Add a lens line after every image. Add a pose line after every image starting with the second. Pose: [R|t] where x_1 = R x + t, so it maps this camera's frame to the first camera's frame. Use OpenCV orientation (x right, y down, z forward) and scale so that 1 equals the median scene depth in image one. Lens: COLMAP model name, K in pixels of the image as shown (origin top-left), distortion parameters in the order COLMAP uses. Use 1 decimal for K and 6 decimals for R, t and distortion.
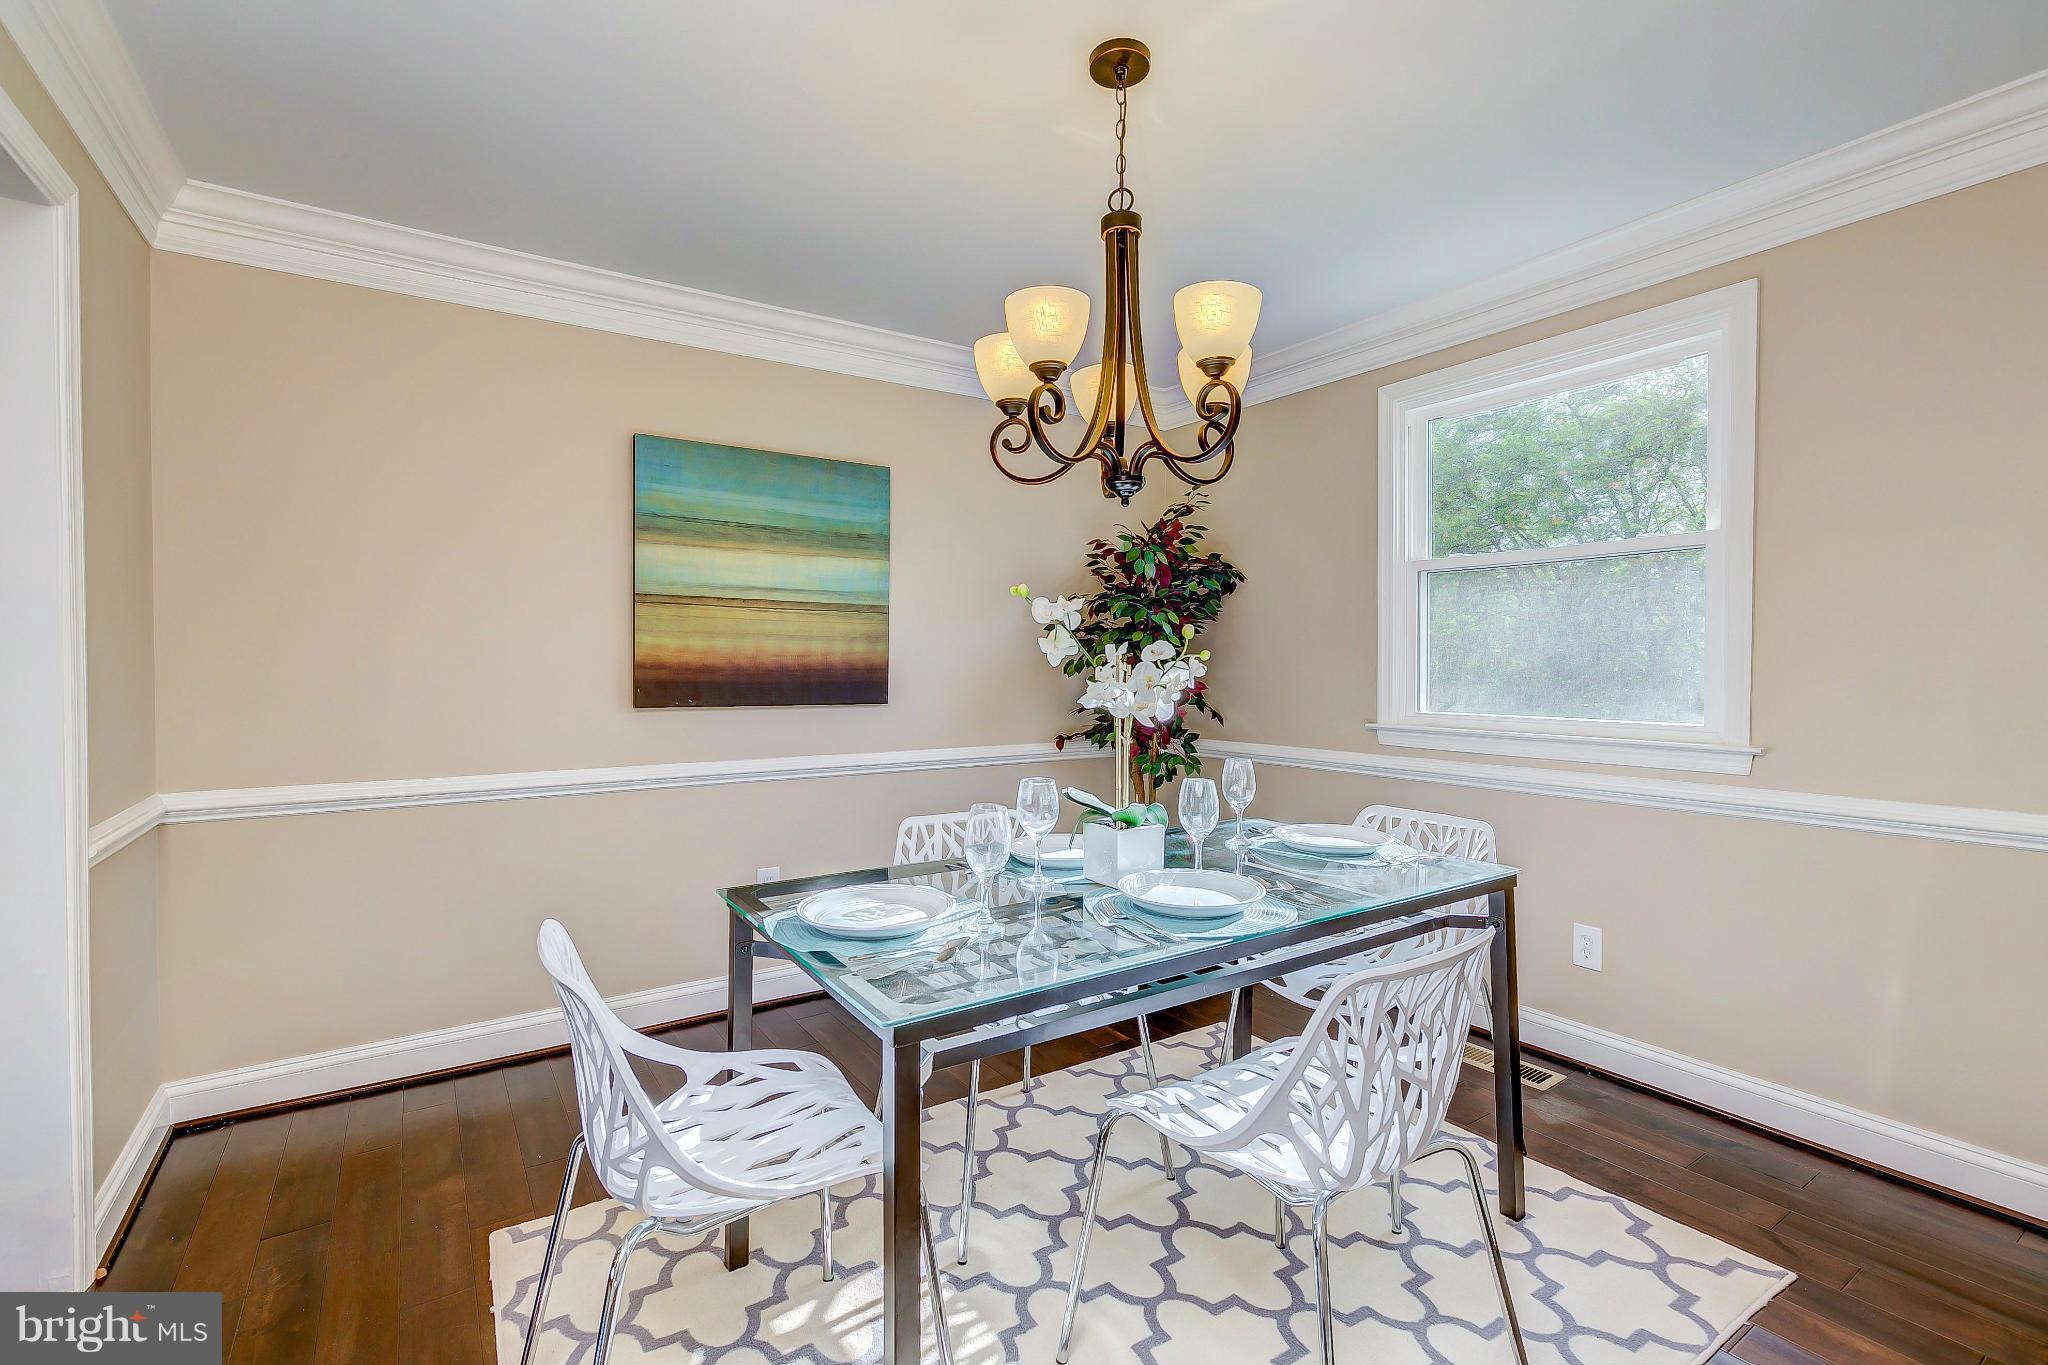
lens RADIAL K [[929.0, 0, 1028.2], [0, 929.0, 673.3], [0, 0, 1]] dist [0.003463, -0.000578]
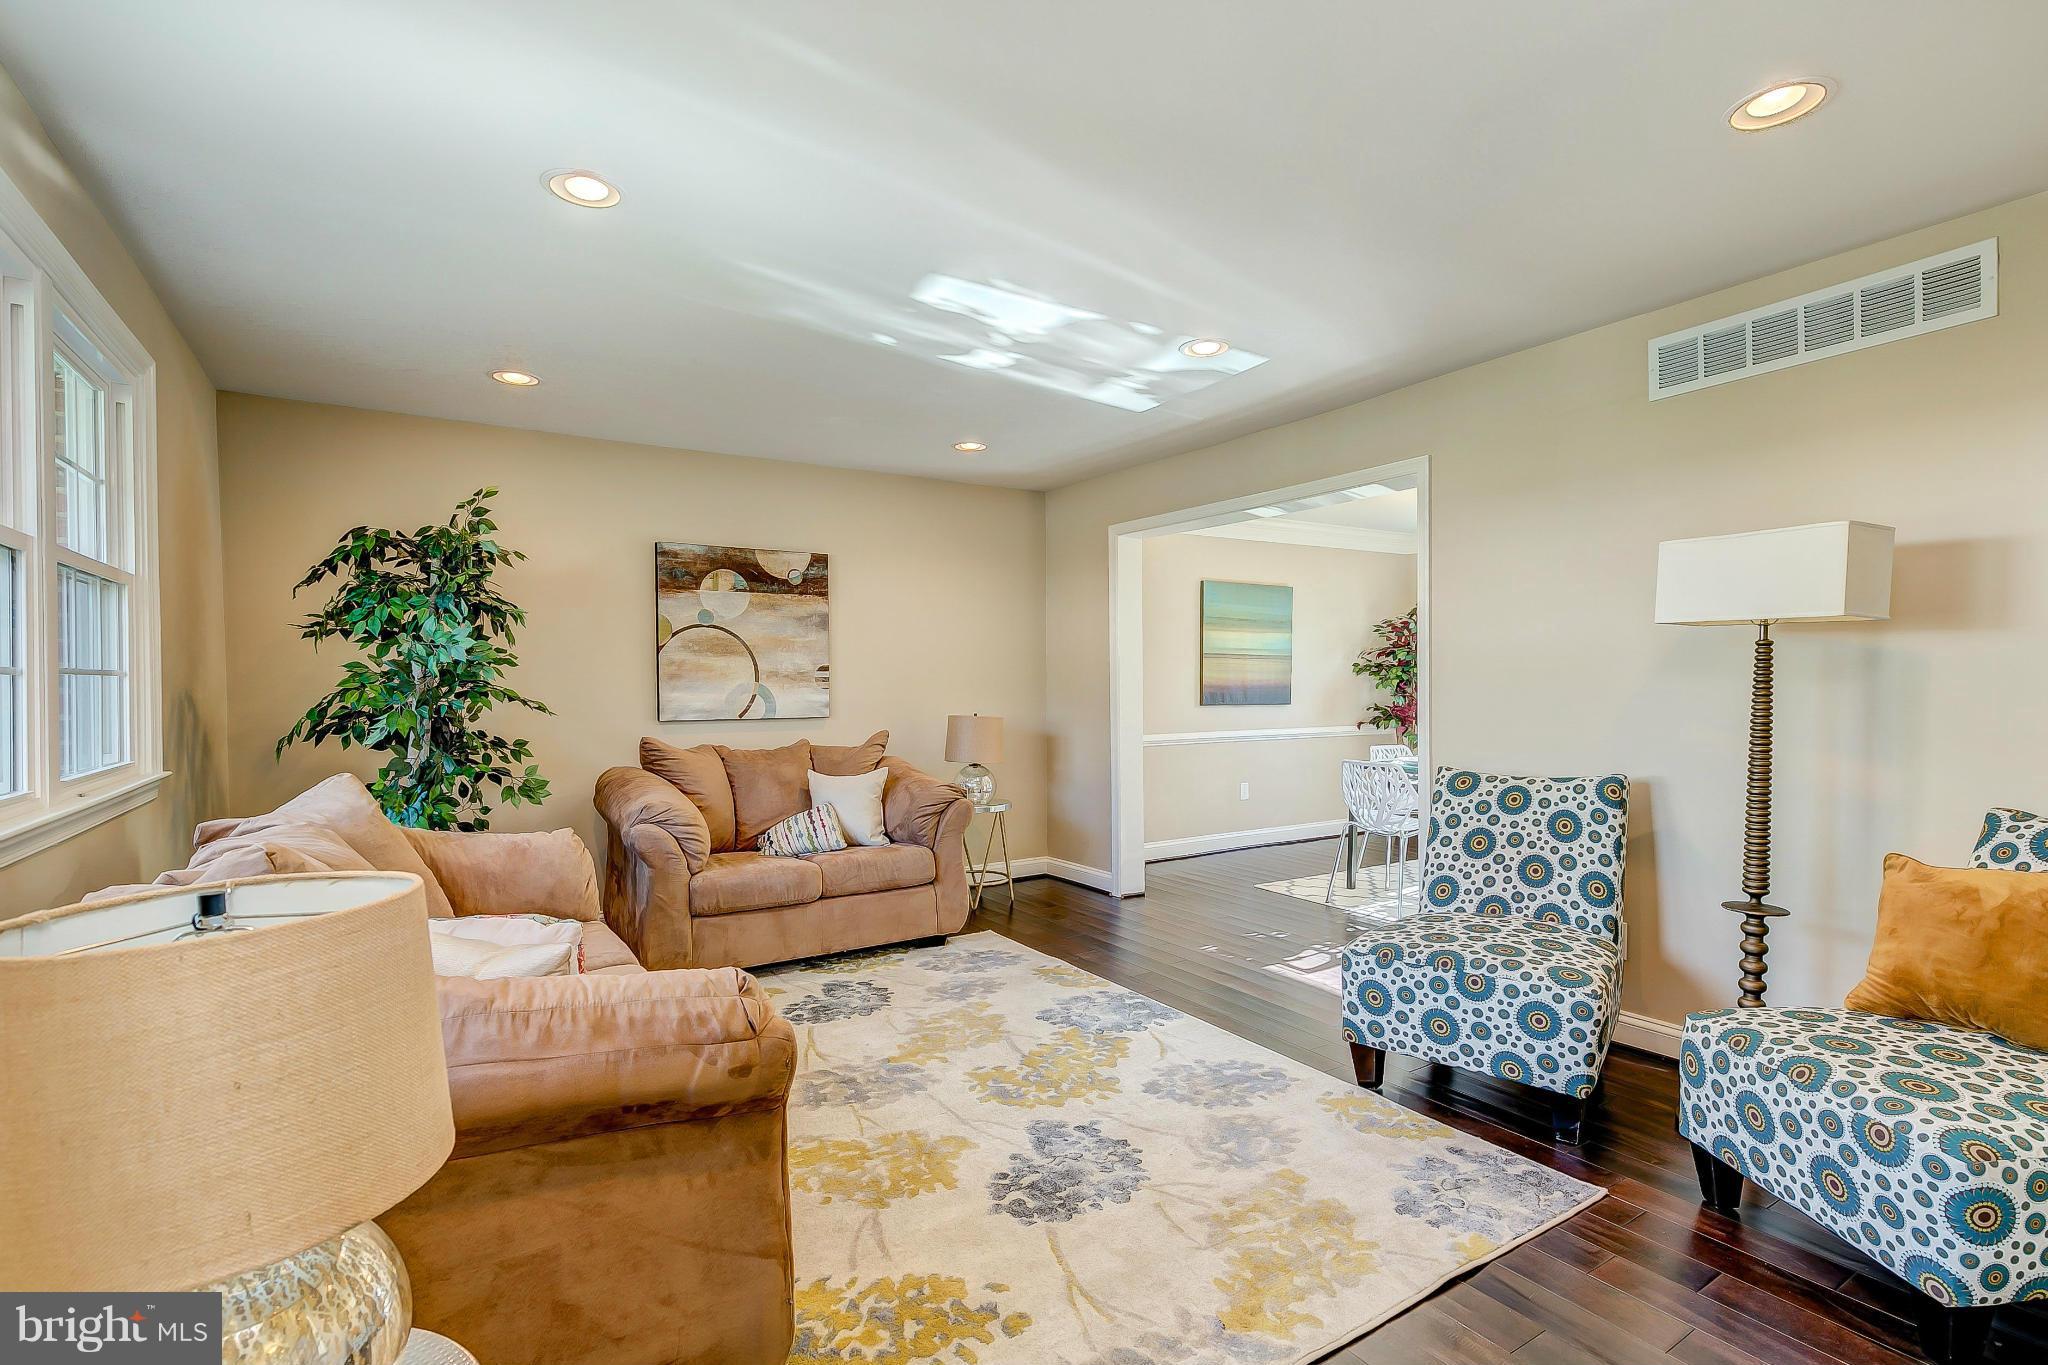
lens RADIAL K [[929.0, 0, 1019.3], [0, 929.0, 687.8], [0, 0, 1]] dist [0.003463, -0.000578]
pose [[0.999971, -0.003765, 0.006568, -0.774294], [0.003789, 0.999986, -0.003590, 0.001647], [-0.006555, 0.003615, 0.999972, -1.032988]]
